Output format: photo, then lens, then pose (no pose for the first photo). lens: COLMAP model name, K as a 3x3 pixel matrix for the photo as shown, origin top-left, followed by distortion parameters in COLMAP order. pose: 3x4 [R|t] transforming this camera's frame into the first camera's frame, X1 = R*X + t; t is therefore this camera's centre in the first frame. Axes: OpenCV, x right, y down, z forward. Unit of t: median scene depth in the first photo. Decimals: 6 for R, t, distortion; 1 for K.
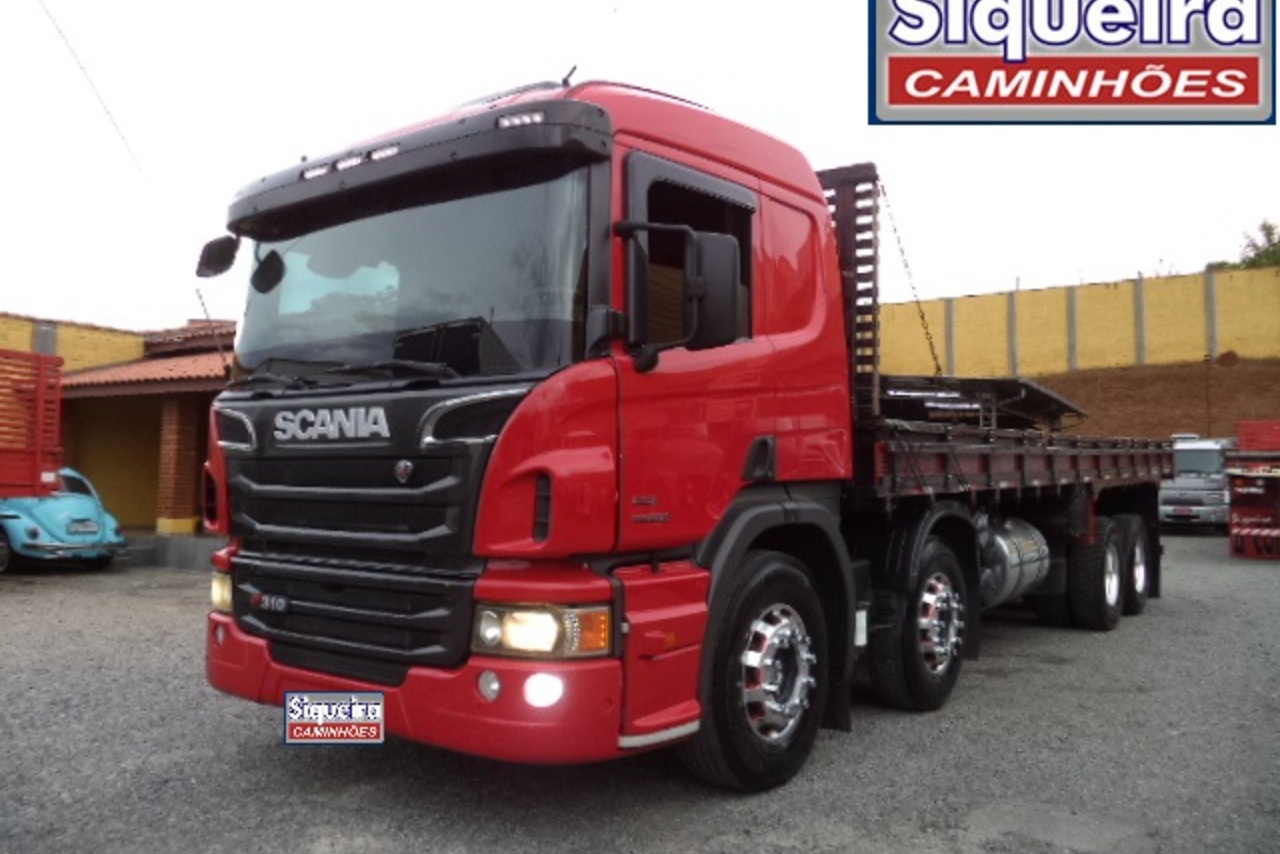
lens RADIAL K [[1059.0, 0, 637.4], [0, 1059.0, 423.8], [0, 0, 1]] dist [-0.029273, -0.003840]
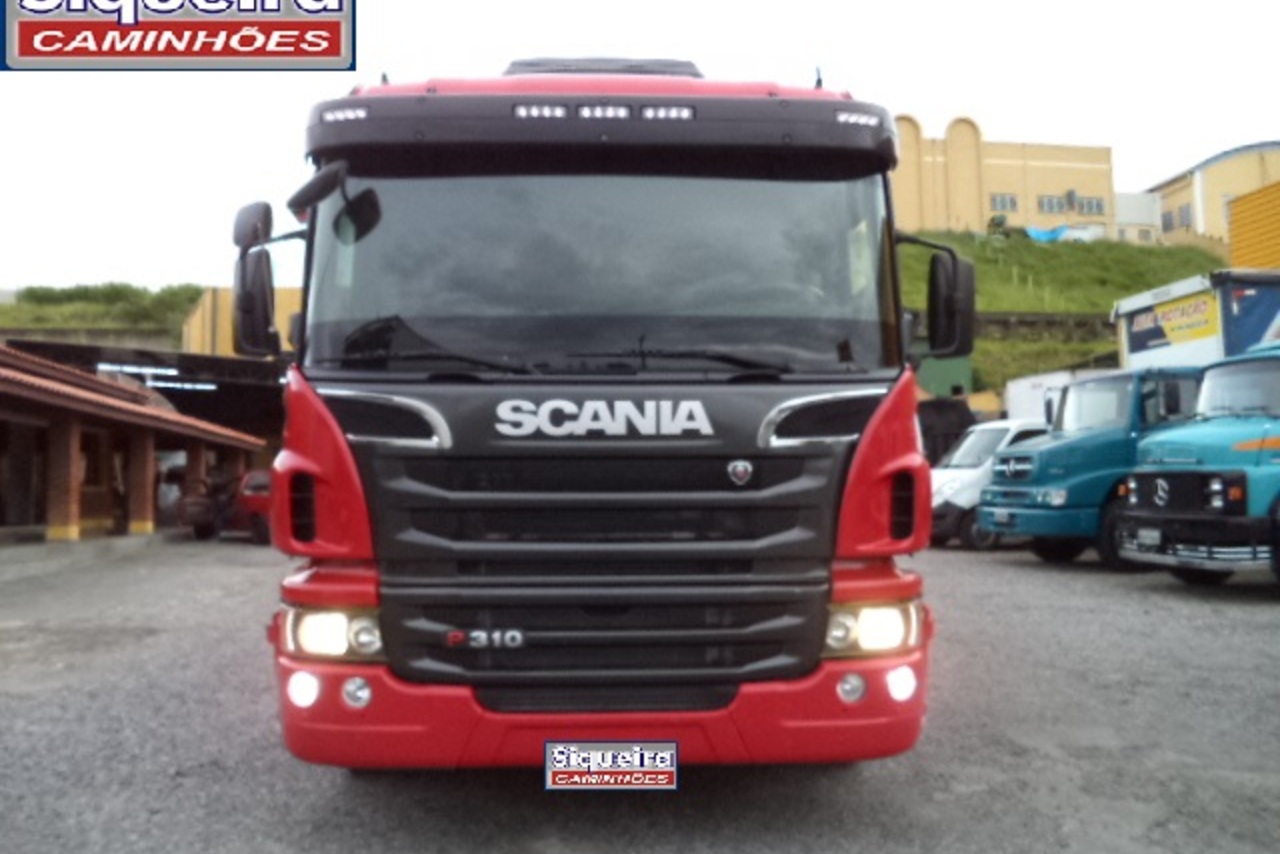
lens RADIAL K [[1059.0, 0, 637.4], [0, 1059.0, 423.8], [0, 0, 1]] dist [-0.029273, -0.003840]
pose [[0.771450, 0.011202, 0.636192, -0.830106], [-0.023391, 0.999668, 0.010761, -0.004948], [-0.635860, -0.023183, 0.771456, 0.334145]]
